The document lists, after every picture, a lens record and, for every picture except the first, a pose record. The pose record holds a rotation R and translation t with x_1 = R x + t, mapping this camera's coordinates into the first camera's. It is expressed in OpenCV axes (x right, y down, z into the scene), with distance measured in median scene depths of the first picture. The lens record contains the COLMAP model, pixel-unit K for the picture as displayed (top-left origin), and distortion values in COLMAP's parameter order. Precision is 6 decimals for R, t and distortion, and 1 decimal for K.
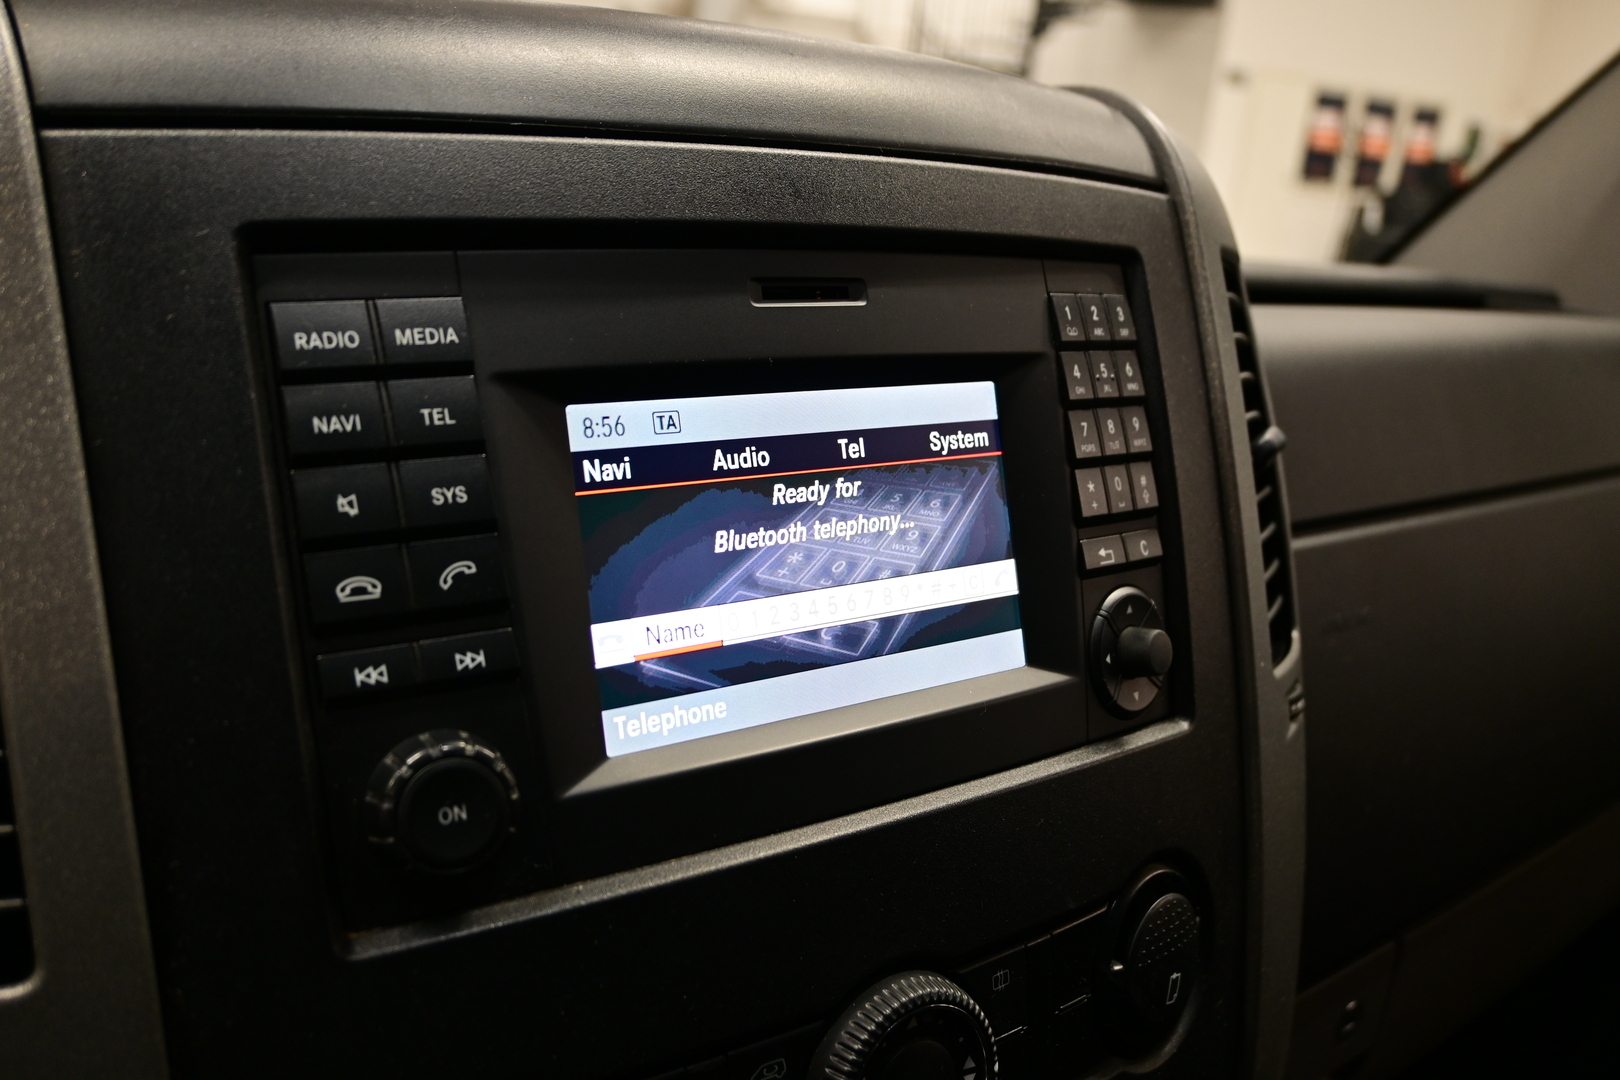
lens RADIAL K [[1463.4, 0, 810.0], [0, 1463.4, 540.0], [0, 0, 1]] dist [-0.012480, -0.010259]
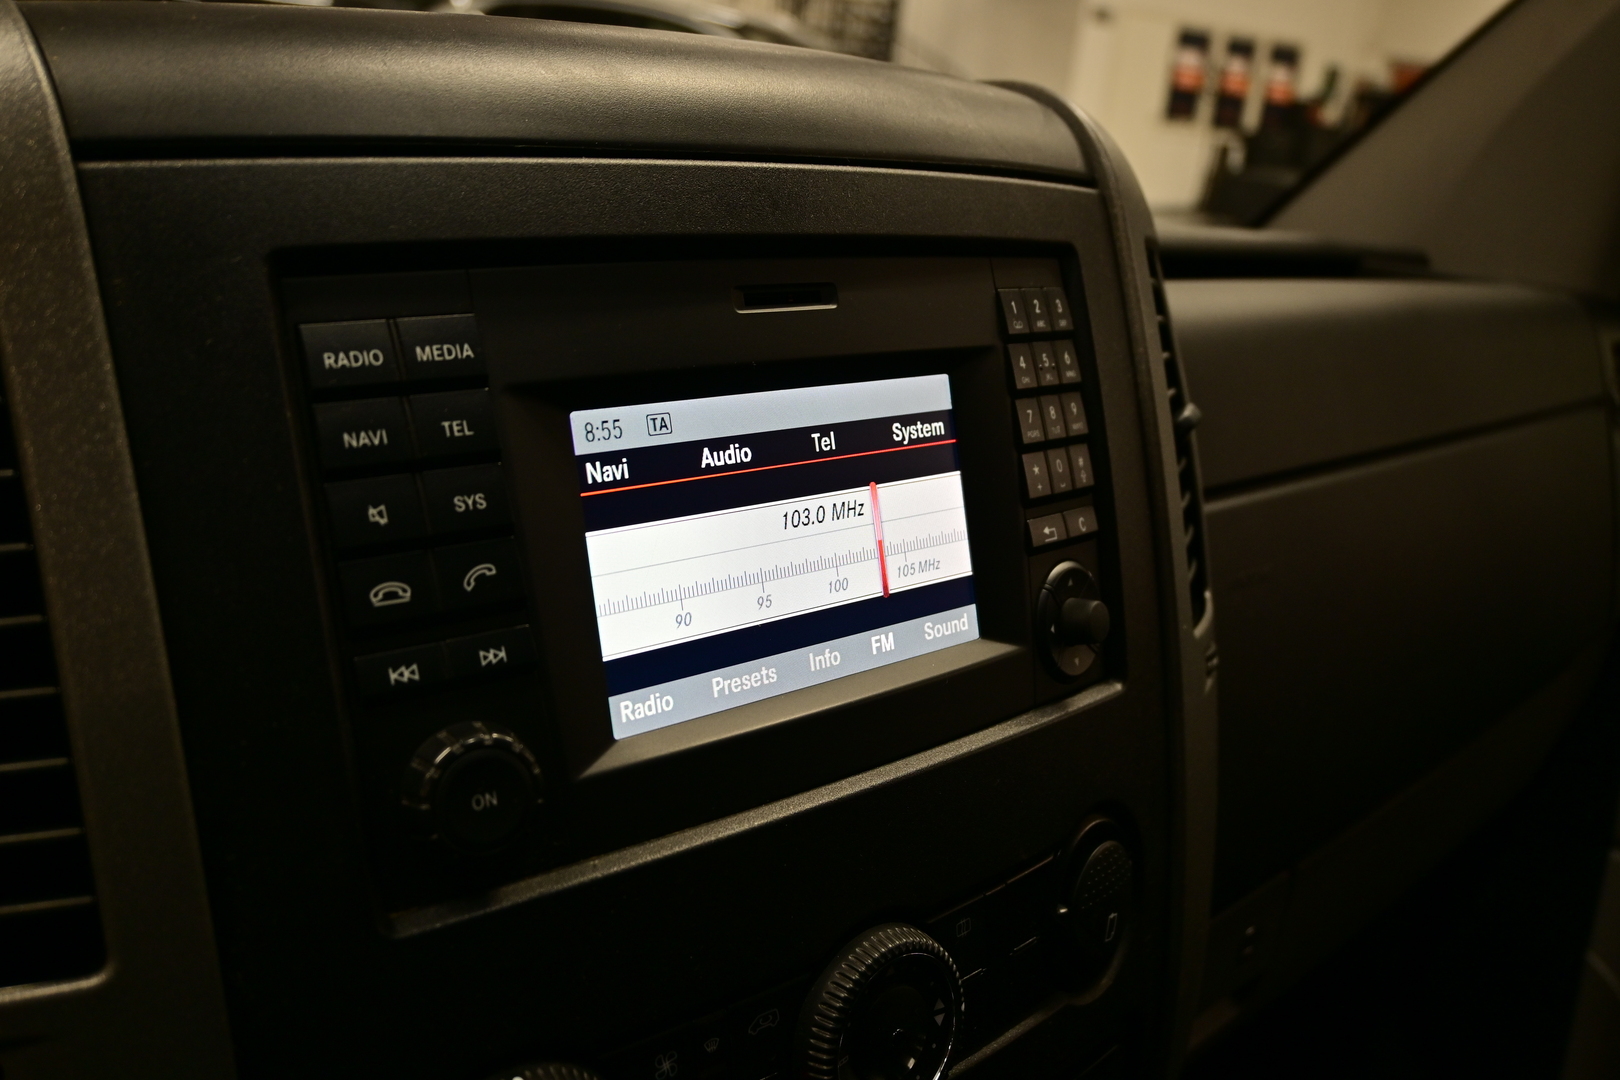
lens RADIAL K [[1463.4, 0, 810.0], [0, 1463.4, 540.0], [0, 0, 1]] dist [-0.012480, -0.010259]
pose [[0.996227, -0.016662, 0.085174, -0.079919], [0.013072, 0.999009, 0.042536, -0.039663], [-0.085798, -0.041262, 0.995458, -0.071325]]
